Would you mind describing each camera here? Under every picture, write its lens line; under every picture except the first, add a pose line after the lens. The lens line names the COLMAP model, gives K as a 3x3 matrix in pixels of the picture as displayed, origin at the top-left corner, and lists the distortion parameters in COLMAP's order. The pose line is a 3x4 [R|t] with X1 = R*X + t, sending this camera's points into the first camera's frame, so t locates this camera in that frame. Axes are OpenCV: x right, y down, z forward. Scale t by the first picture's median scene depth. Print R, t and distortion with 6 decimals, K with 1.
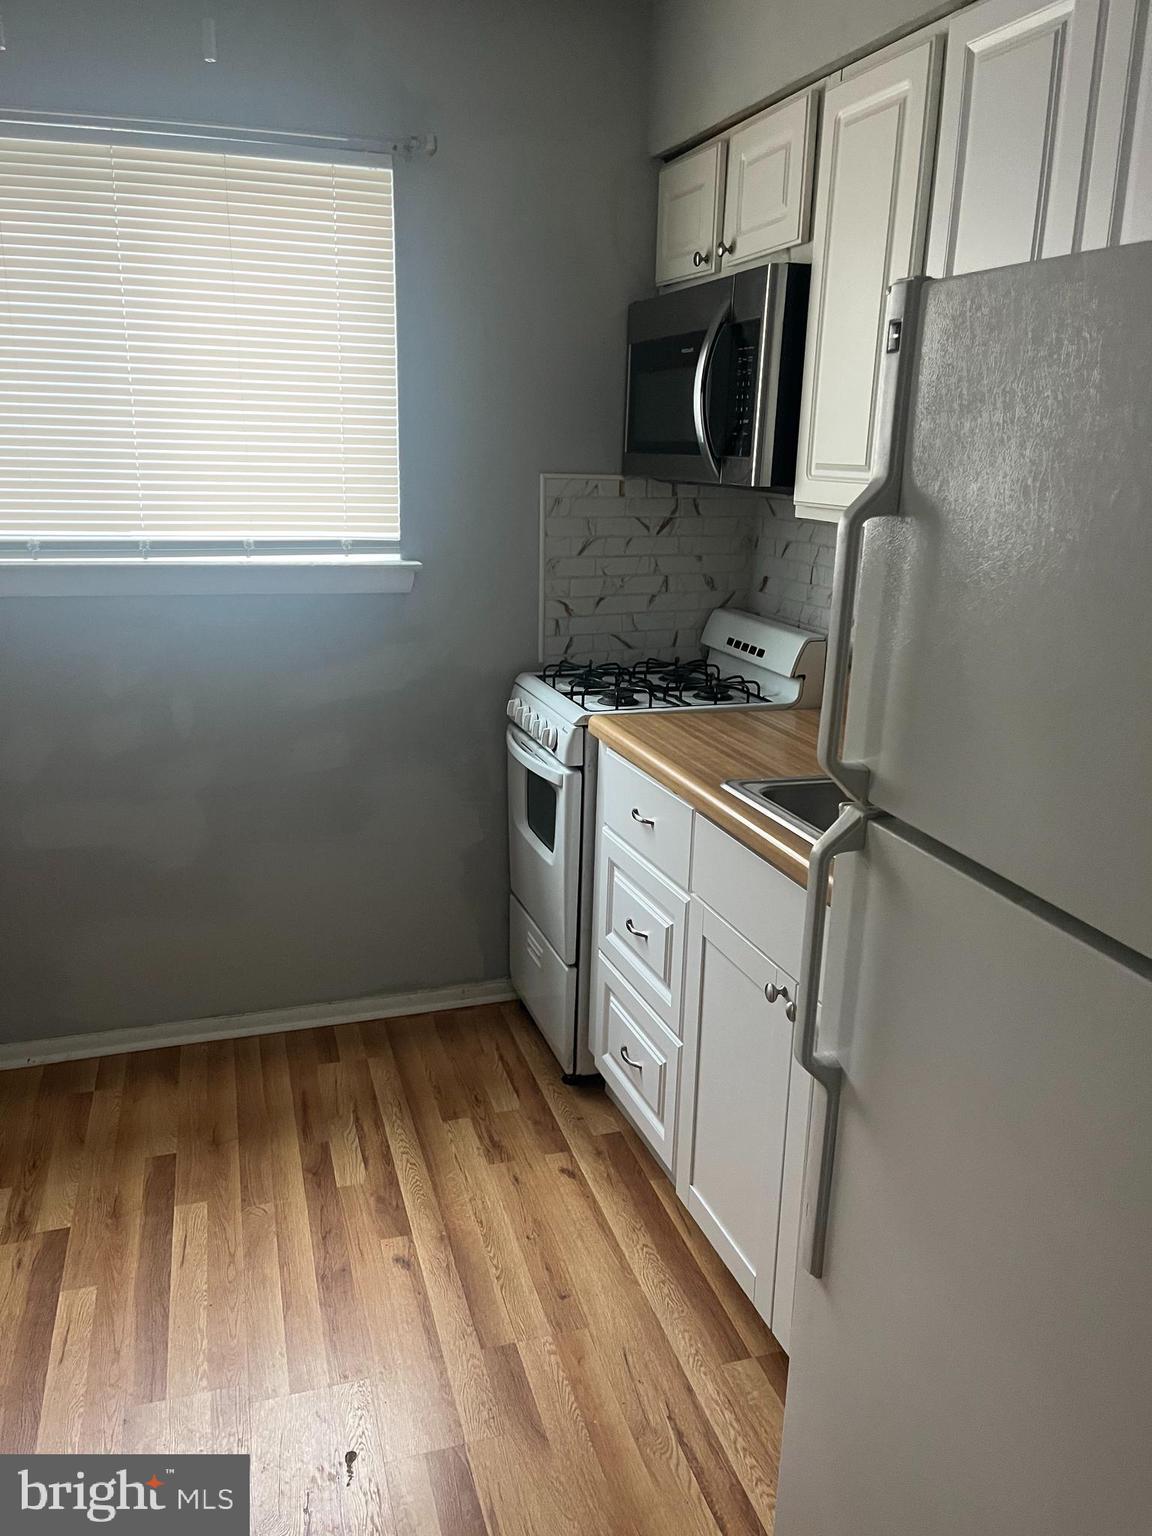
lens RADIAL K [[1168.2, 0, 576.0], [0, 1168.2, 768.0], [0, 0, 1]] dist [0.034371, -0.072694]
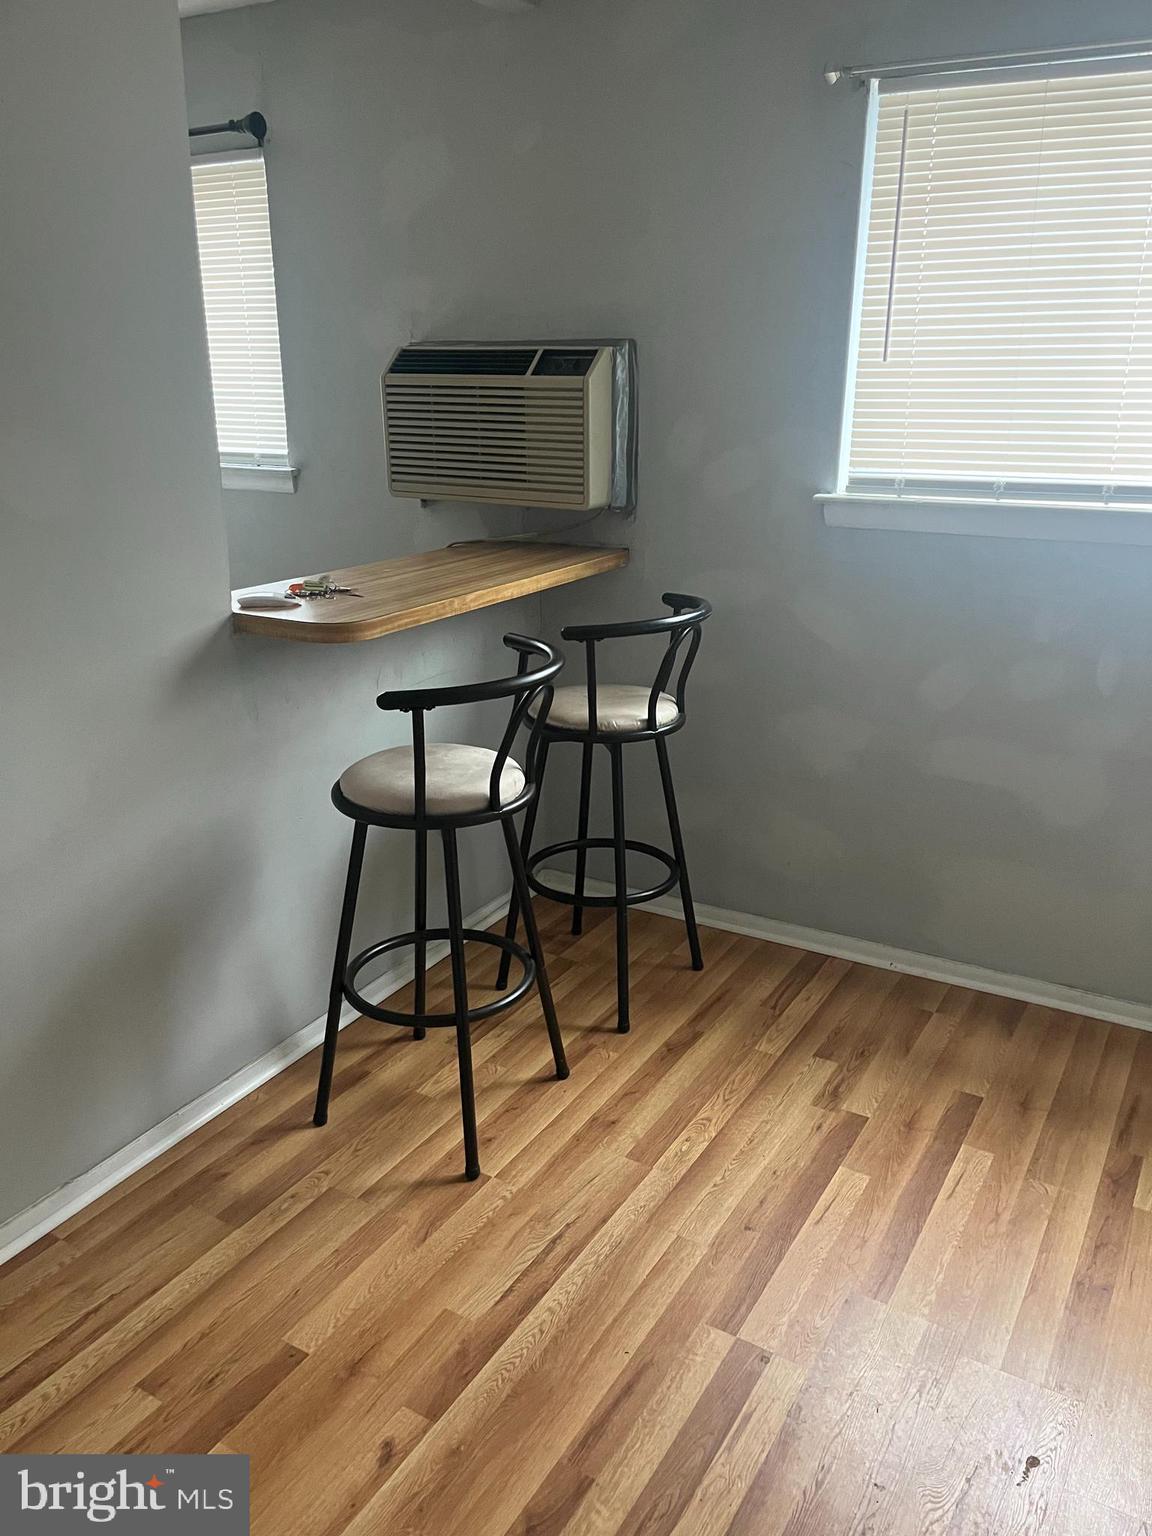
lens RADIAL K [[1157.0, 0, 574.6], [0, 1157.0, 793.8], [0, 0, 1]] dist [0.171149, -0.211334]
pose [[0.663217, 0.228587, -0.712665, 0.102433], [-0.184229, 0.972779, 0.140573, -0.006697], [0.725399, 0.038063, 0.687276, 0.031802]]
